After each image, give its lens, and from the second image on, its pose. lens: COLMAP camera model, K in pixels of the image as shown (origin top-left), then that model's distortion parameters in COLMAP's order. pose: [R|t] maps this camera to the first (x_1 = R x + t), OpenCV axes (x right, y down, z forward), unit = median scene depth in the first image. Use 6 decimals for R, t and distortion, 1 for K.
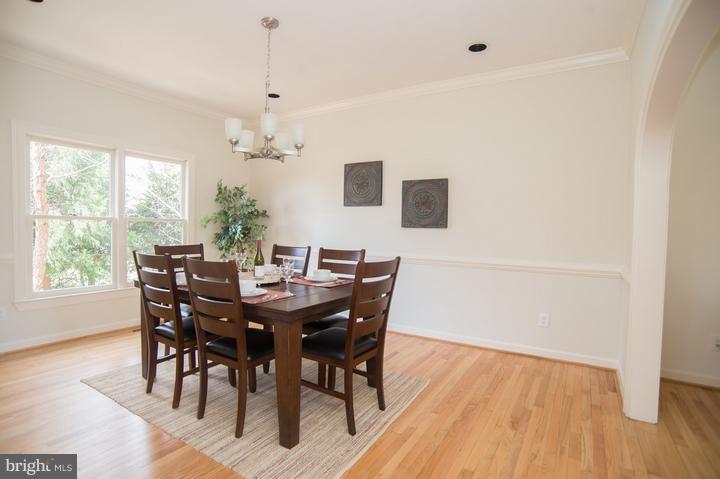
lens RADIAL K [[351.6, 0, 352.0], [0, 351.6, 238.8], [0, 0, 1]] dist [-0.003691, -0.063805]
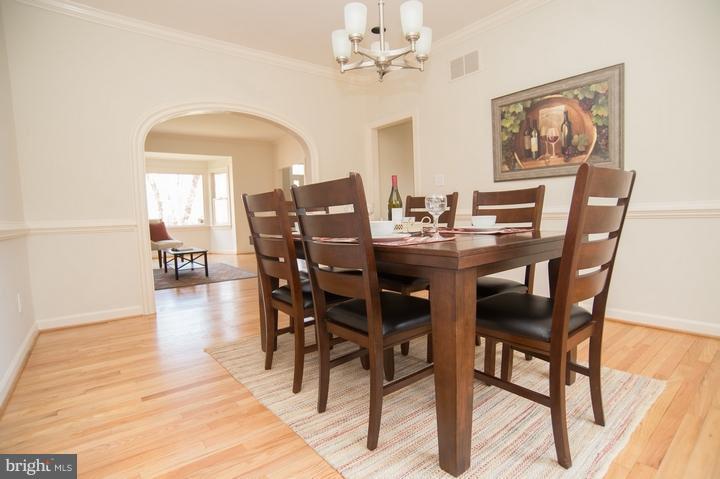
lens RADIAL K [[363.5, 0, 360.0], [0, 363.5, 239.5], [0, 0, 1]] dist [-0.101992, 0.049540]
pose [[0.946759, -0.012049, -0.321718, -0.101223], [0.021846, 0.999401, 0.026858, 0.131837], [0.321202, -0.032456, 0.946454, 0.294505]]
